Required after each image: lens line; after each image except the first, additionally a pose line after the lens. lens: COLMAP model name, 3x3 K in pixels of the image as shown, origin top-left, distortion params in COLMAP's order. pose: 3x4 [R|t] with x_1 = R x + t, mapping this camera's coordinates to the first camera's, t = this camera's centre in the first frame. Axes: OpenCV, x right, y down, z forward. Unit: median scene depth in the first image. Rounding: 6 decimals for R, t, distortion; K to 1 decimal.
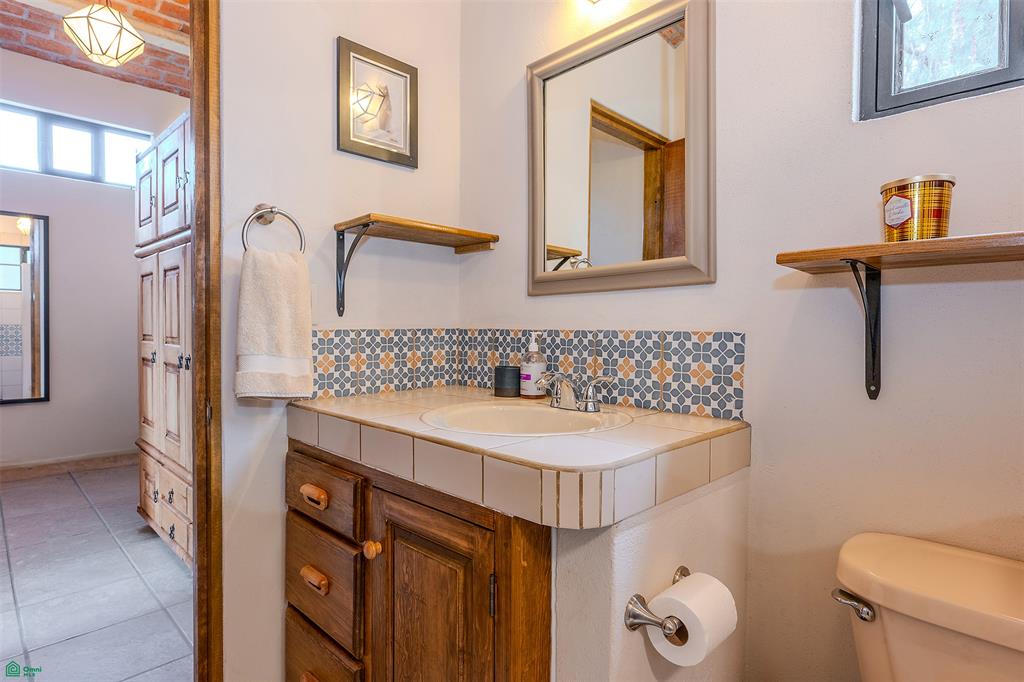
lens RADIAL K [[531.1, 0, 515.9], [0, 531.1, 340.7], [0, 0, 1]] dist [0.025565, 0.000734]
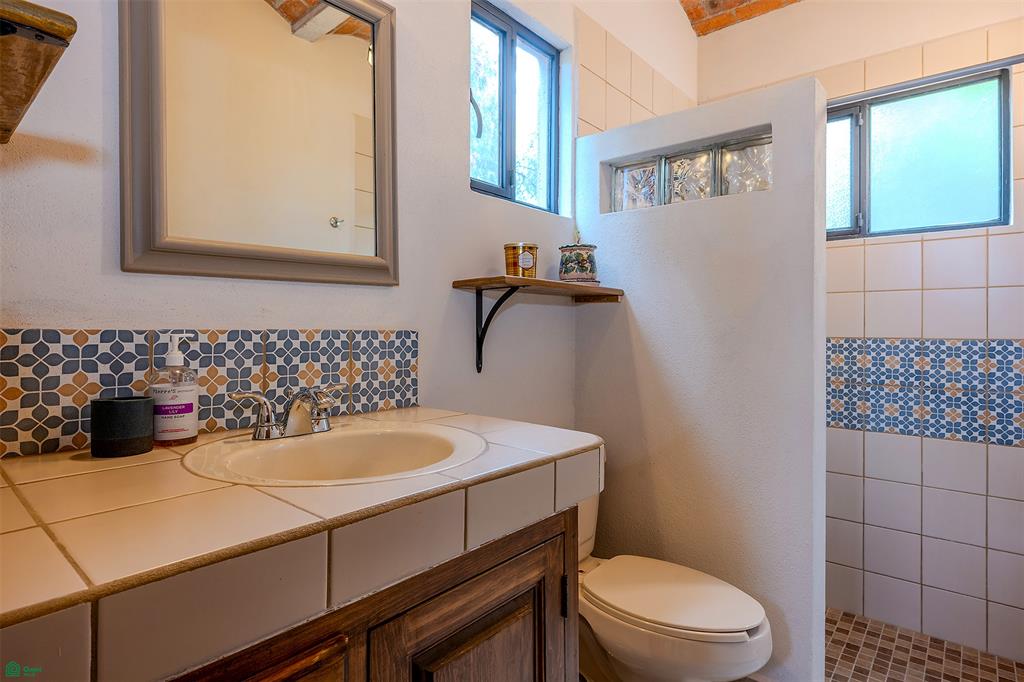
lens RADIAL K [[540.4, 0, 510.7], [0, 540.4, 326.1], [0, 0, 1]] dist [0.027140, 0.000165]
pose [[-0.057069, -0.002463, 0.998367, -0.710544], [0.017231, 0.999846, 0.003452, -0.023850], [-0.998222, 0.017400, -0.057017, 0.774096]]
